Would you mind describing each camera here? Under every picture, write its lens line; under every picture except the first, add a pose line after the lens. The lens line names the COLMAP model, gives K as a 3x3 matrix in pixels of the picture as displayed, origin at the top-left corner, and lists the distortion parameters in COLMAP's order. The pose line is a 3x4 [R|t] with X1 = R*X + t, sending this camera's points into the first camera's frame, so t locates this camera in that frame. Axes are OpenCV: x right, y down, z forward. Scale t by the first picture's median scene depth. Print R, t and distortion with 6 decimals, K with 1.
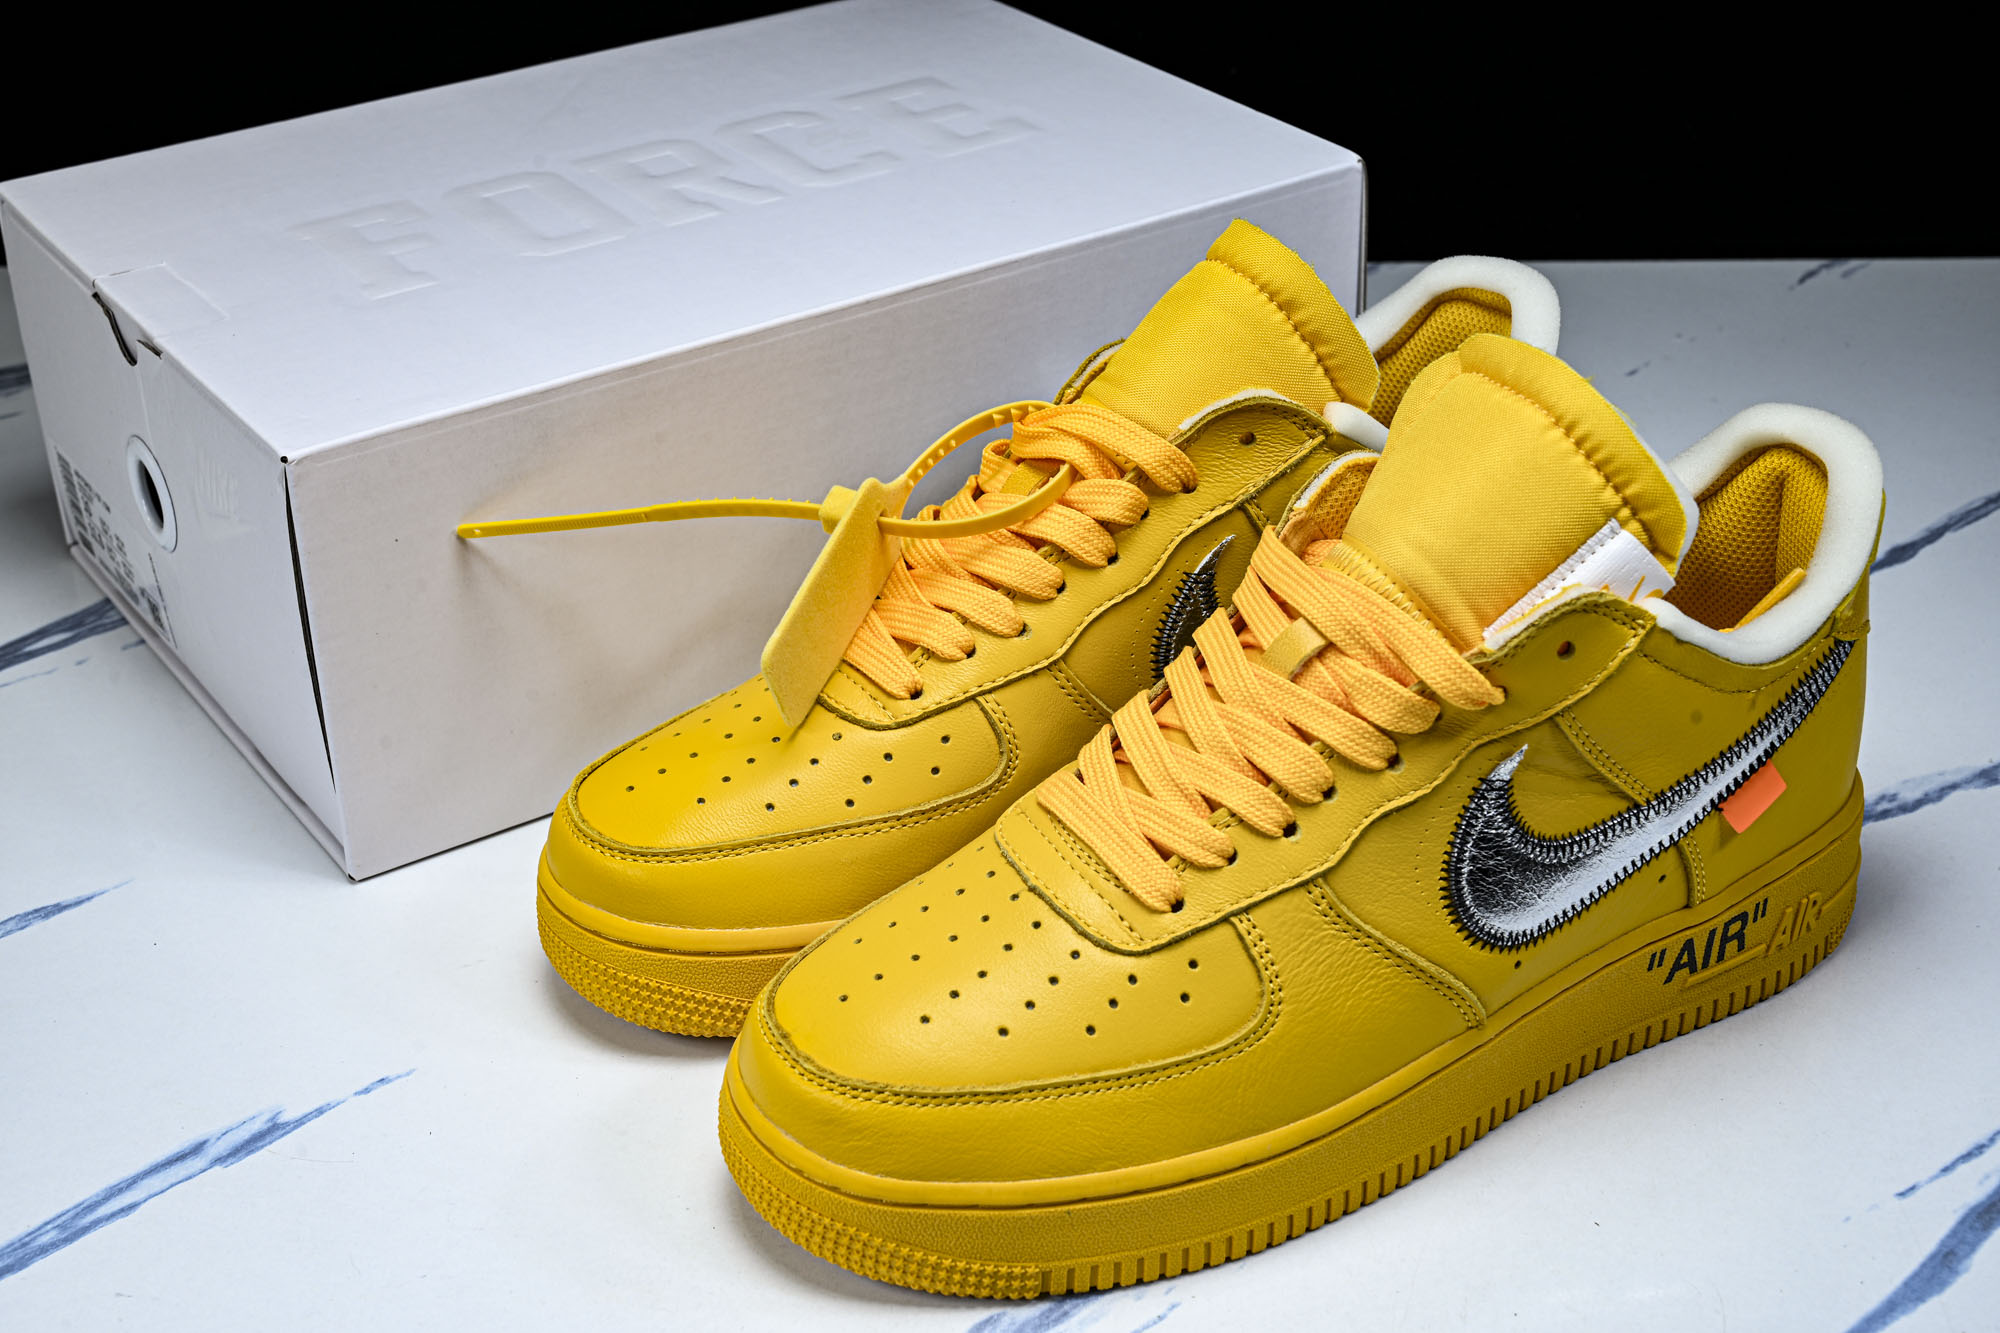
lens RADIAL K [[2933.5, 0, 1000.0], [0, 2933.5, 666.5], [0, 0, 1]] dist [-0.063795, 0.035220]
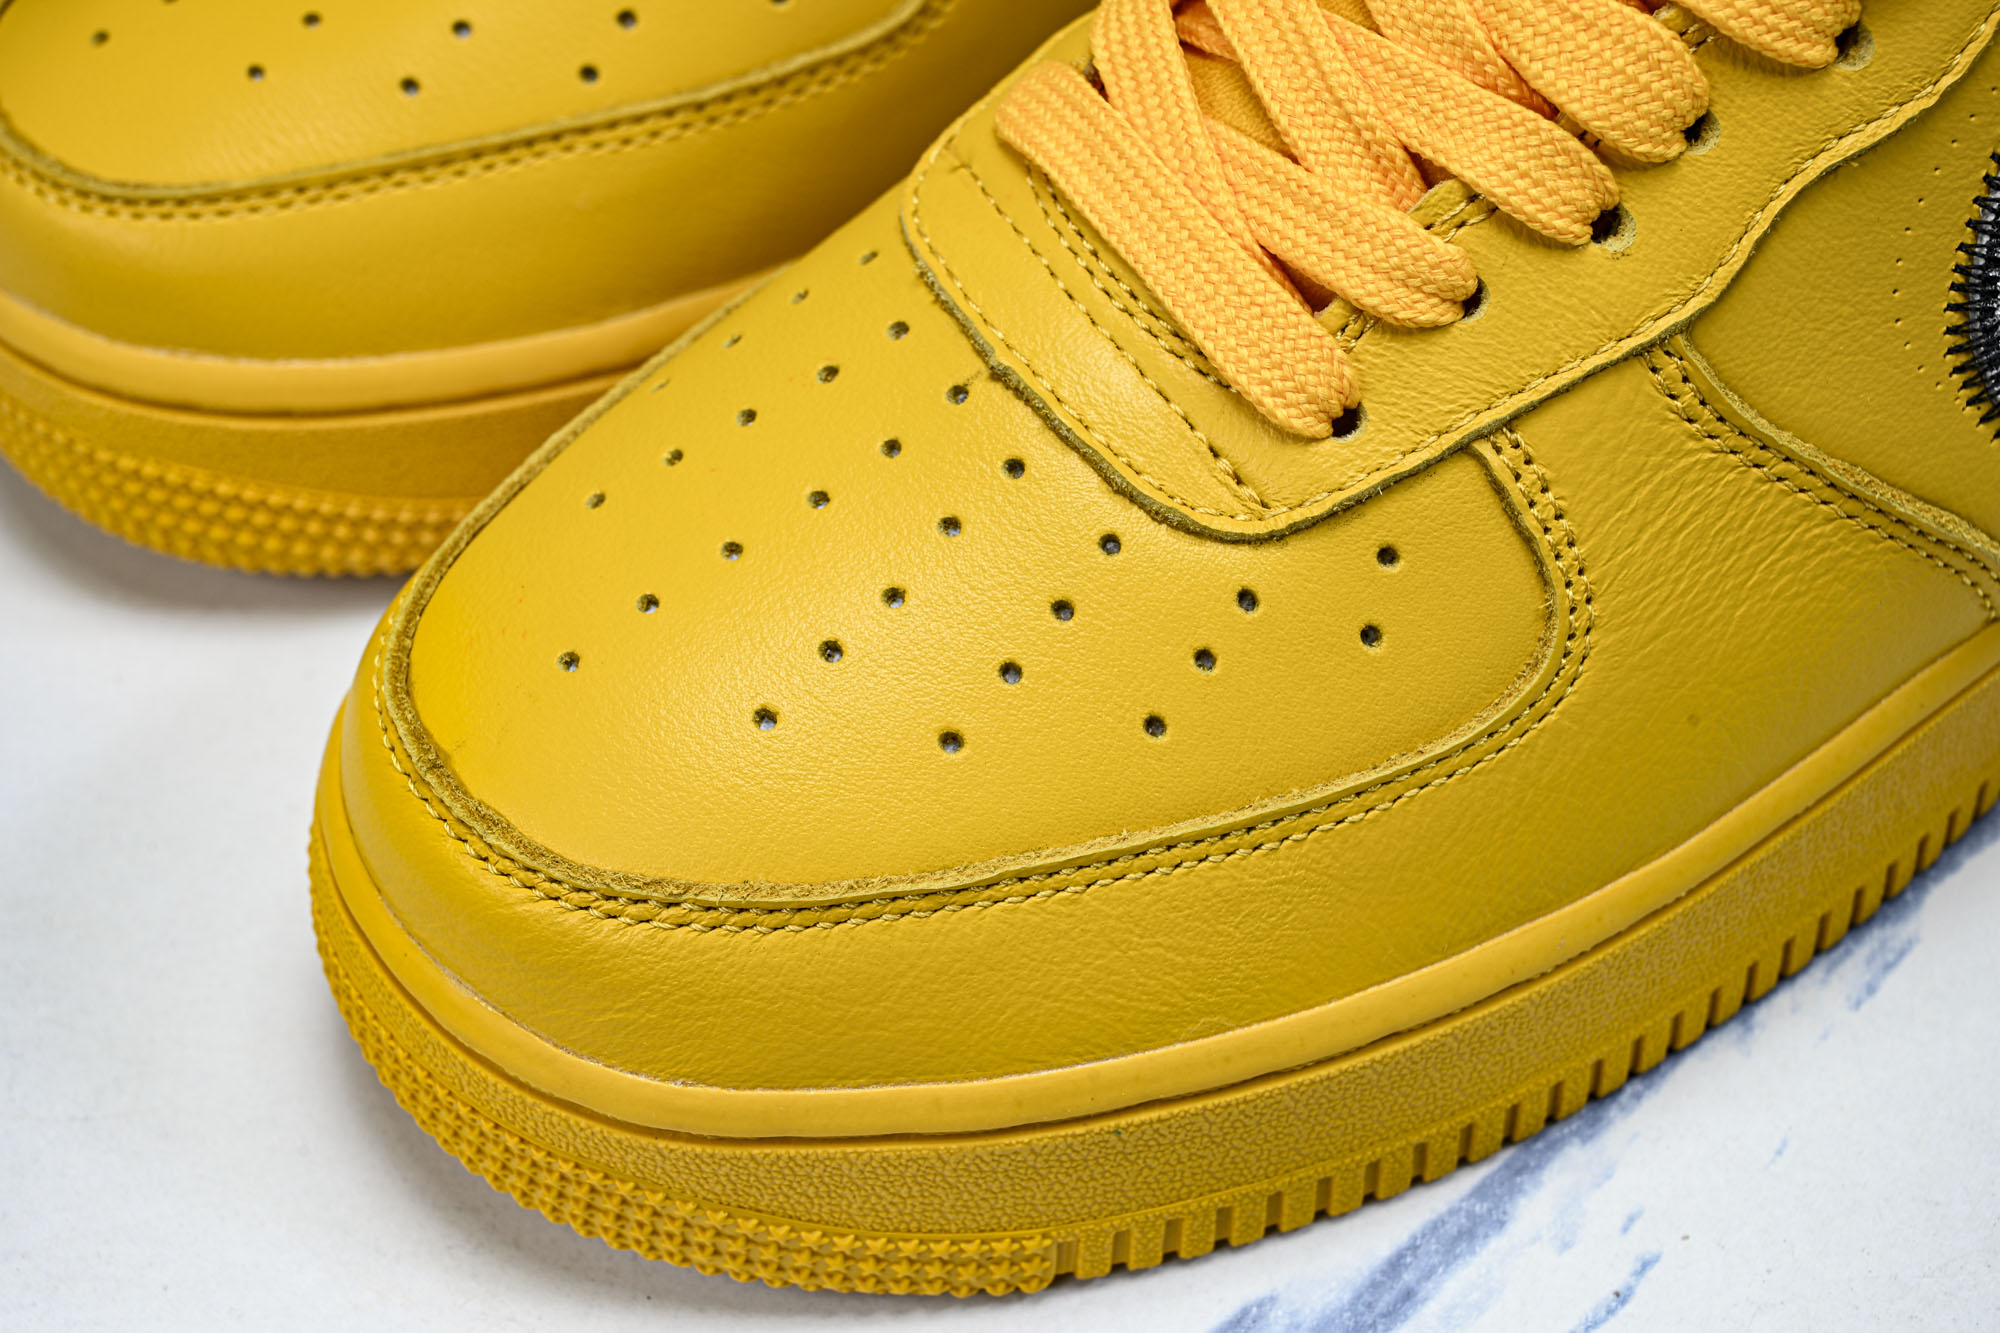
lens RADIAL K [[4109.1, 0, 1000.0], [0, 4109.1, 666.5], [0, 0, 1]] dist [0.016298, 0.091065]
pose [[0.998338, -0.046623, 0.033879, -0.011358], [0.035180, 0.958615, 0.282525, -0.053568], [-0.045649, -0.280863, 0.958662, 0.422534]]
